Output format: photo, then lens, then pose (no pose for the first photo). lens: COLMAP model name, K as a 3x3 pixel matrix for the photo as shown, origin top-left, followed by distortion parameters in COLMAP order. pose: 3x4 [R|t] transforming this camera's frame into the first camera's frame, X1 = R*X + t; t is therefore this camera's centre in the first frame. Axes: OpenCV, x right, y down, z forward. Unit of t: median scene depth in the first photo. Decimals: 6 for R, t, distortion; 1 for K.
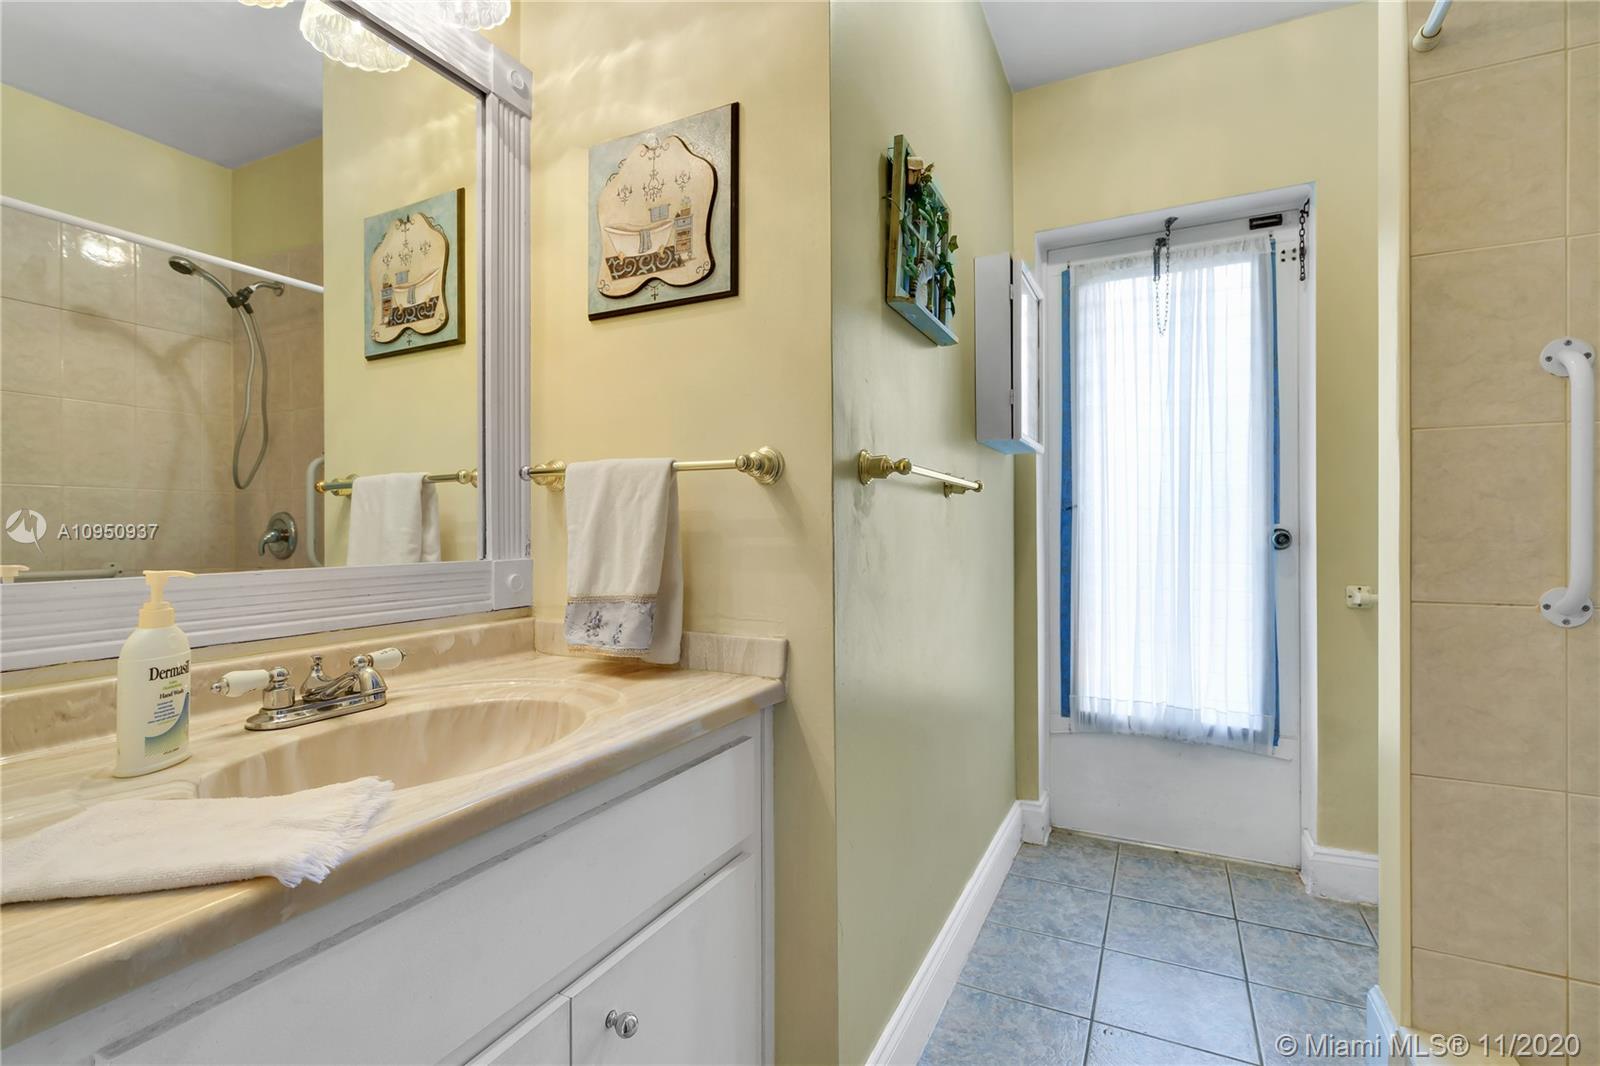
lens RADIAL K [[735.0, 0, 790.8], [0, 735.0, 540.5], [0, 0, 1]] dist [-0.001465, 0.000640]
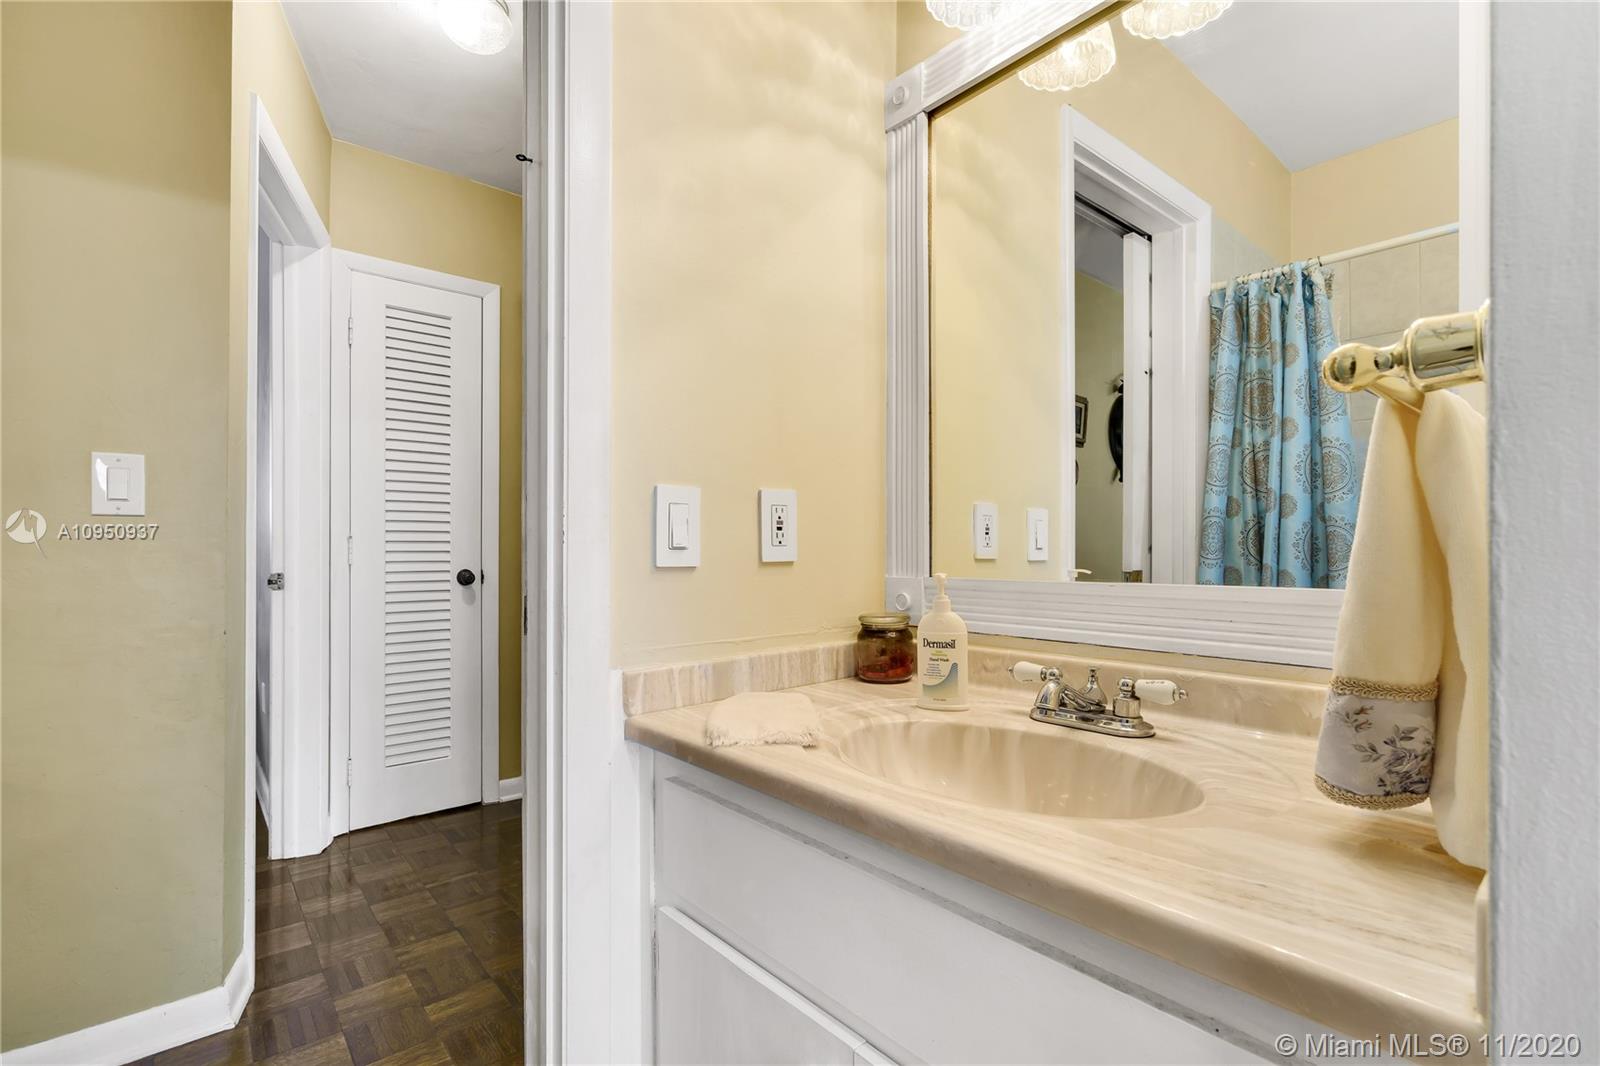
lens RADIAL K [[735.0, 0, 790.8], [0, 735.0, 540.5], [0, 0, 1]] dist [-0.001465, 0.000640]
pose [[-0.382505, -0.003246, -0.923948, 0.508210], [-0.007964, 0.999968, -0.000216, -0.018344], [0.923919, 0.007276, -0.382519, 1.096571]]
